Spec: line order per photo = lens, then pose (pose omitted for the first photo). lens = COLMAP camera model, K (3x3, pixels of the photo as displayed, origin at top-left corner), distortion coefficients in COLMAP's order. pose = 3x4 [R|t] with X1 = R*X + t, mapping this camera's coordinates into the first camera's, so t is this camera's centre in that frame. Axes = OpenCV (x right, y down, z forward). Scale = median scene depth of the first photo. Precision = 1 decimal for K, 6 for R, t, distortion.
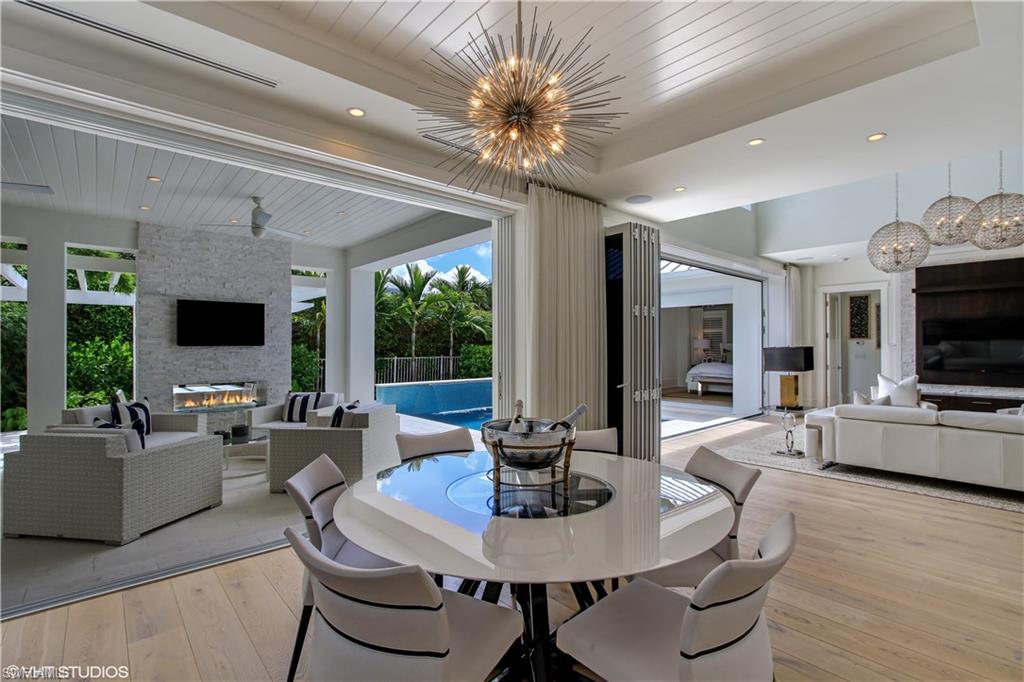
lens RADIAL K [[470.4, 0, 518.5], [0, 470.4, 343.2], [0, 0, 1]] dist [-0.005269, -0.000126]
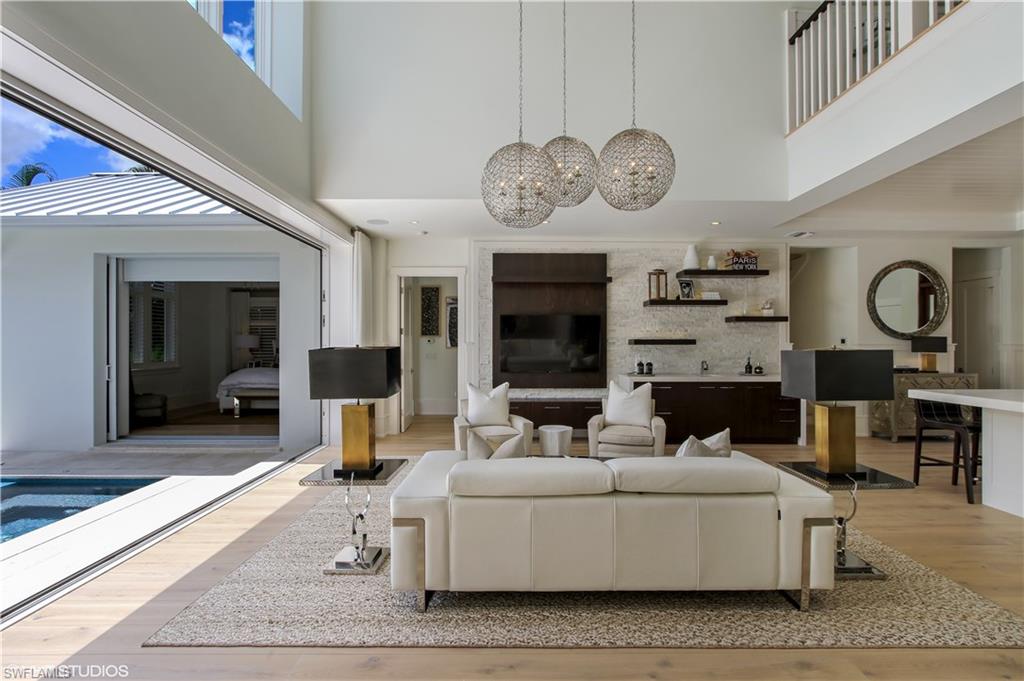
lens RADIAL K [[470.4, 0, 516.4], [0, 470.4, 341.9], [0, 0, 1]] dist [-0.005269, -0.000126]
pose [[0.658187, 0.002400, 0.752851, 0.221071], [-0.004012, 0.999992, 0.000320, 0.000722], [-0.752844, -0.003231, 0.658191, 0.387988]]
